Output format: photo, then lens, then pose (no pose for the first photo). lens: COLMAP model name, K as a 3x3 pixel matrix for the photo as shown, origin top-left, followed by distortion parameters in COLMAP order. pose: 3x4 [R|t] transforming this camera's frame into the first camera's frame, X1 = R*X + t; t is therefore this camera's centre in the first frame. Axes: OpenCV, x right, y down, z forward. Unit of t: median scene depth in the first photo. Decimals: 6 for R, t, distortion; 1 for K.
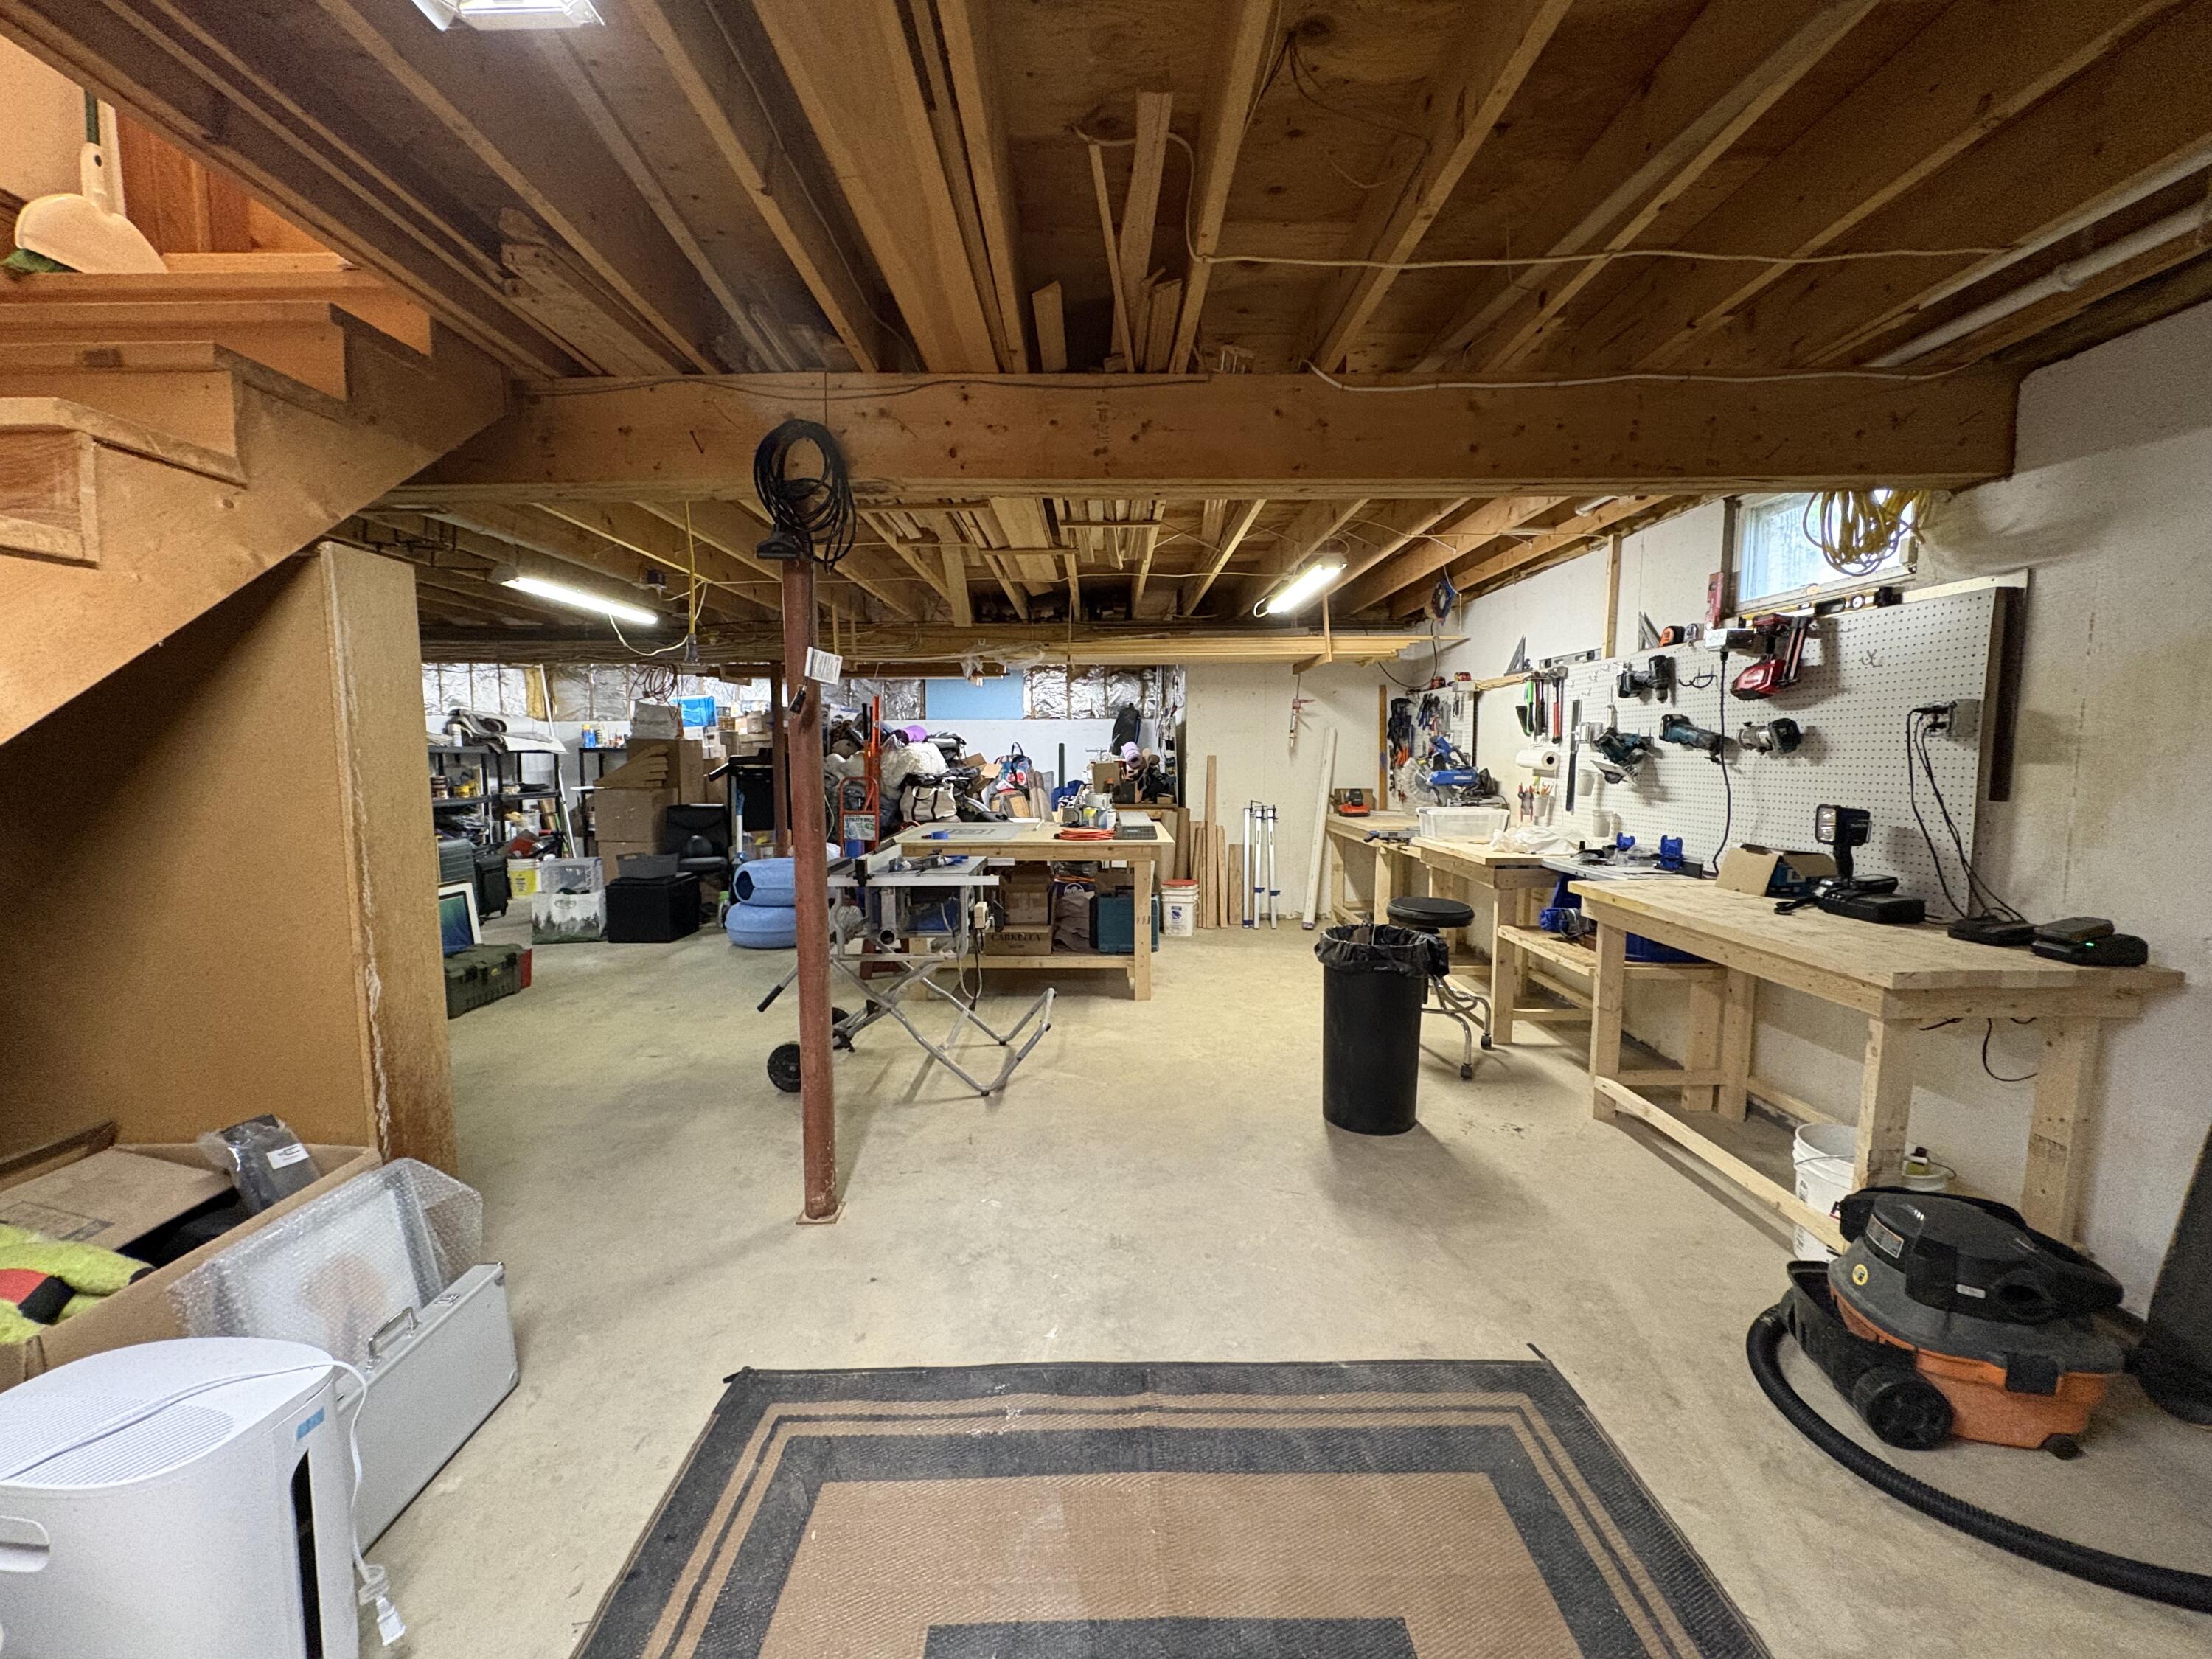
lens RADIAL K [[875.7, 0, 1103.3], [0, 875.7, 826.6], [0, 0, 1]] dist [0.000265, 0.000066]
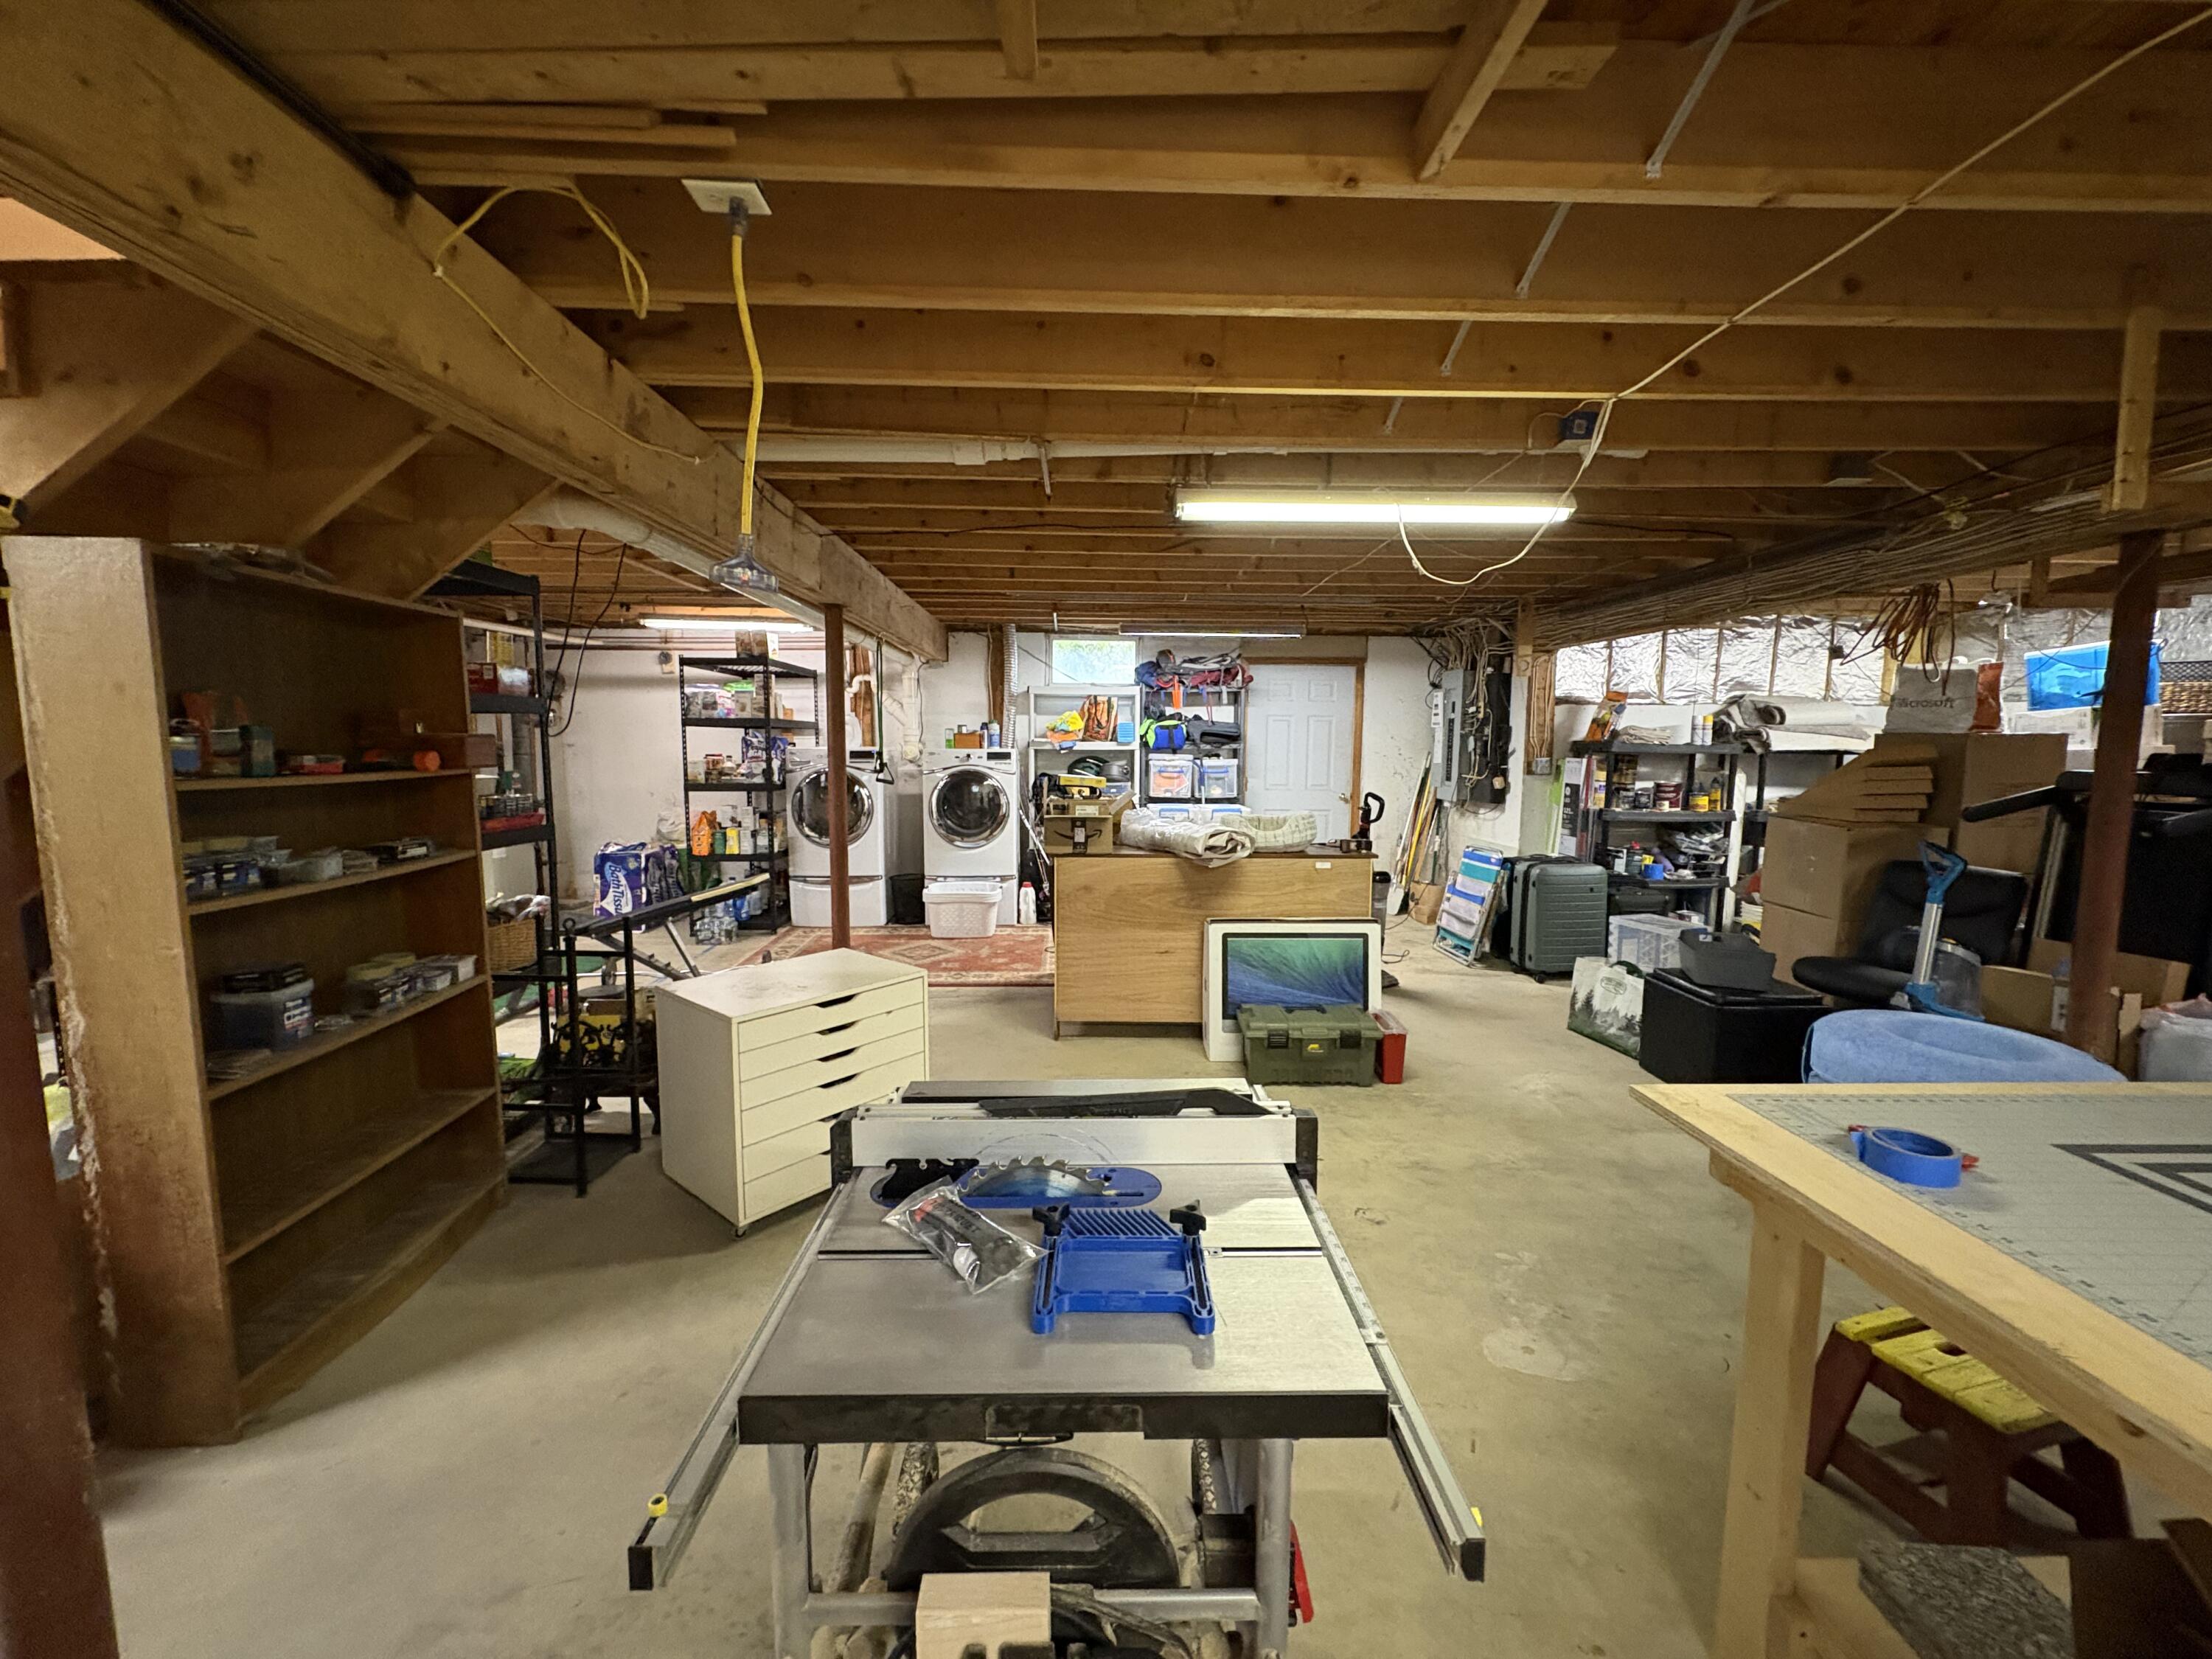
lens RADIAL K [[875.7, 0, 1104.4], [0, 875.7, 828.1], [0, 0, 1]] dist [0.000265, 0.000066]
pose [[0.019860, 0.102820, -0.994502, 0.030720], [-0.092160, 0.990651, 0.100582, -0.082610], [0.995546, 0.089655, 0.029151, 0.804003]]
